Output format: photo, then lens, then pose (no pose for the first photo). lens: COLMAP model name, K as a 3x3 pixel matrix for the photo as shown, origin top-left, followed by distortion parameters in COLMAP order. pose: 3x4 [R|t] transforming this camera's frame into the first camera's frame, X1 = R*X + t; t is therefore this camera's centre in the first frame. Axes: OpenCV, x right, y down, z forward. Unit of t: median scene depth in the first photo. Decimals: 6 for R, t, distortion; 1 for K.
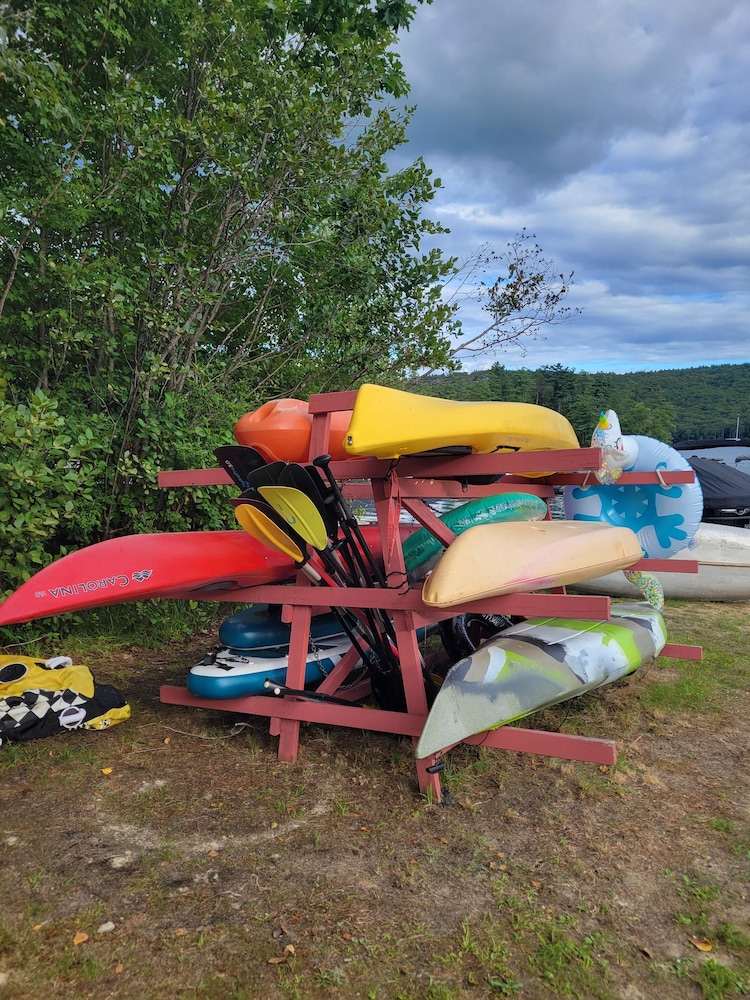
lens RADIAL K [[757.8, 0, 371.7], [0, 757.8, 529.4], [0, 0, 1]] dist [0.038618, 0.000219]
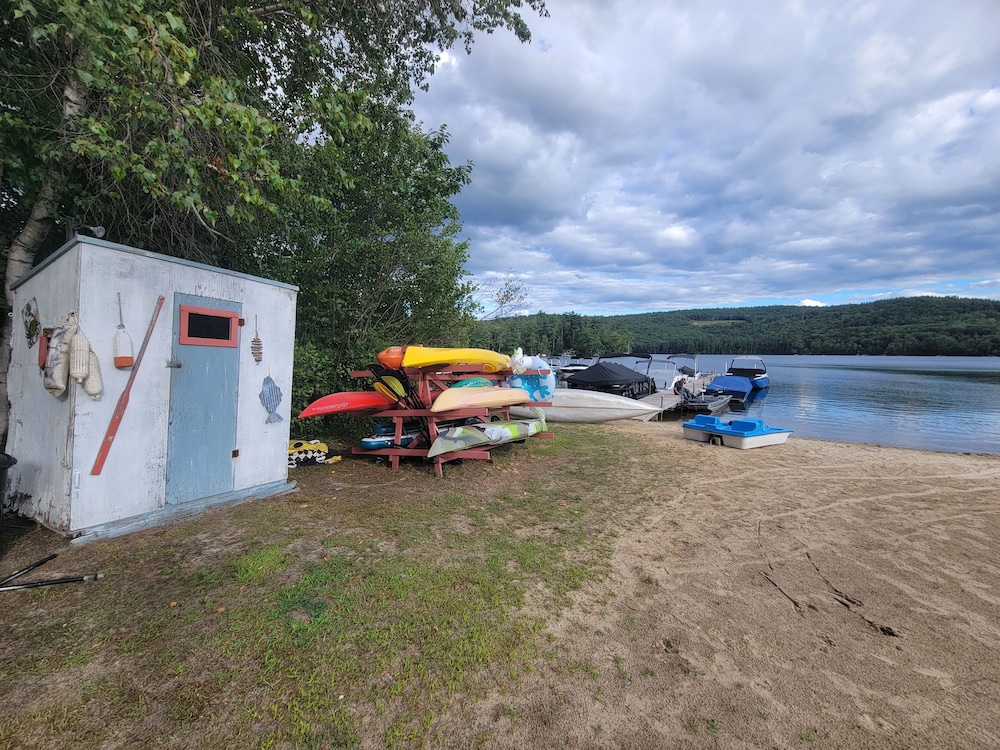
lens RADIAL K [[410.4, 0, 491.0], [0, 410.4, 386.1], [0, 0, 1]] dist [0.007263, -0.006677]
pose [[0.999175, -0.012639, 0.038597, 0.193725], [0.013994, 0.999288, -0.035040, 0.039531], [-0.038127, 0.035551, 0.998640, -0.583073]]
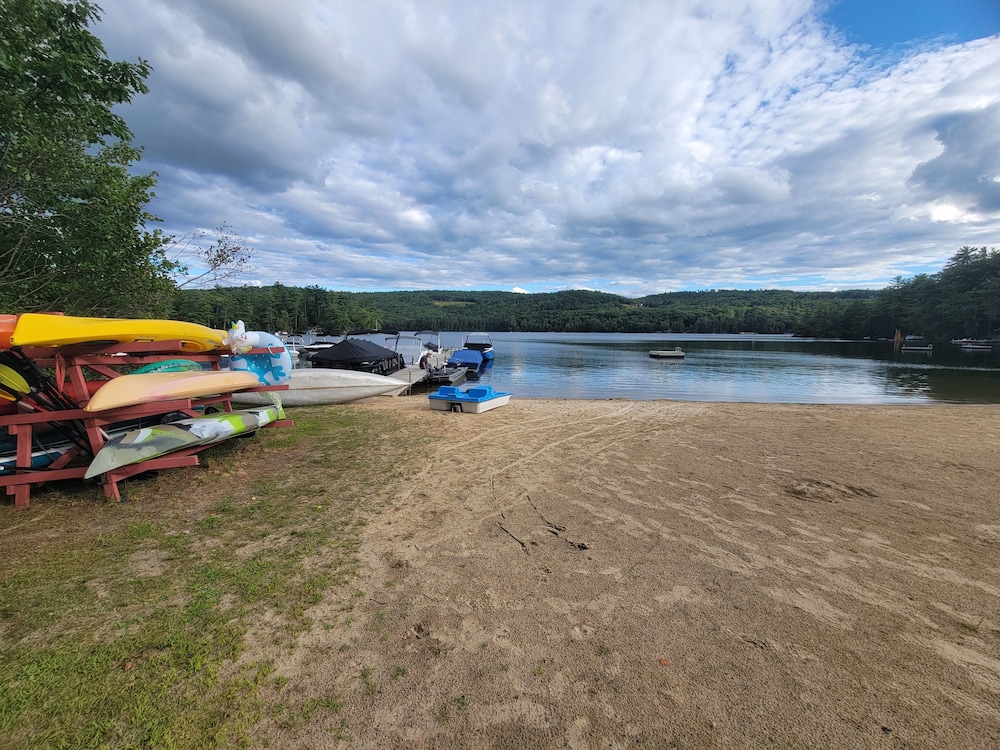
lens RADIAL K [[409.3, 0, 500.0], [0, 409.3, 375.0], [0, 0, 1]] dist [0.000623, -0.000223]
pose [[0.796480, -0.072862, 0.600259, 0.239413], [0.075256, 0.996940, 0.021155, 0.042715], [-0.599964, 0.028323, 0.799526, -0.519079]]
